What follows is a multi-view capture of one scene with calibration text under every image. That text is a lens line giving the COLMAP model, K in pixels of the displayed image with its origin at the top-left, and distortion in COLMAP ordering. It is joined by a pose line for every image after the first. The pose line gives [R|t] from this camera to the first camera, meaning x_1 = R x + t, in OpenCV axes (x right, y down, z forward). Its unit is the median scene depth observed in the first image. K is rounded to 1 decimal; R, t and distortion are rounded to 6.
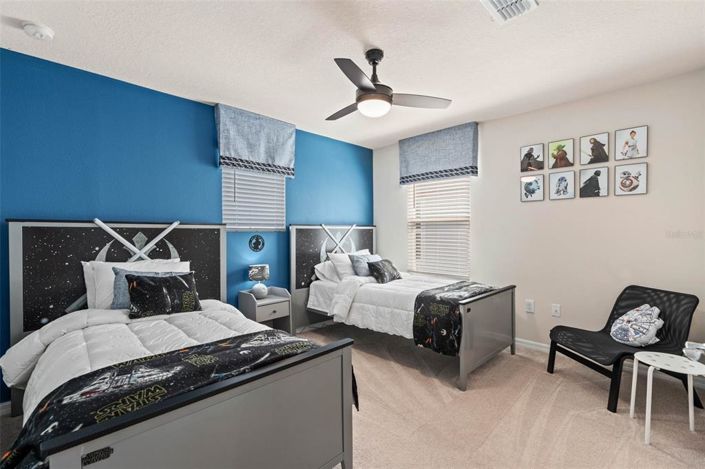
lens RADIAL K [[326.4, 0, 354.3], [0, 326.4, 234.9], [0, 0, 1]] dist [0.002737, -0.000199]
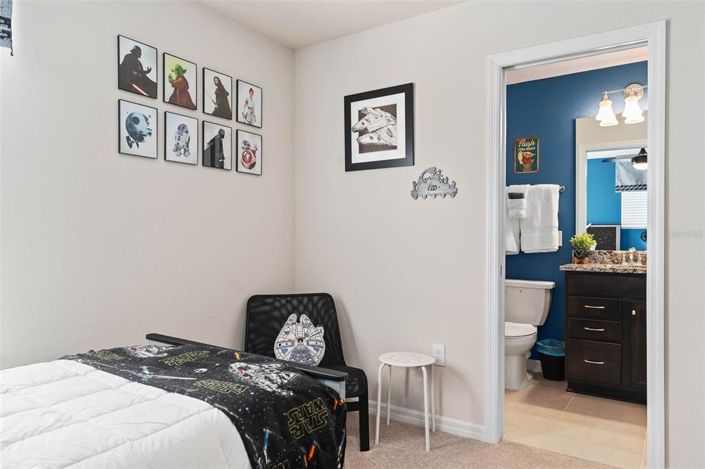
lens RADIAL K [[470.6, 0, 354.3], [0, 470.6, 231.4], [0, 0, 1]] dist [-0.000098, 0.001077]
pose [[-0.199721, 0.008130, 0.979819, -0.215479], [0.000920, 0.999967, -0.008110, 0.014994], [-0.979852, -0.000718, -0.199722, 0.858587]]
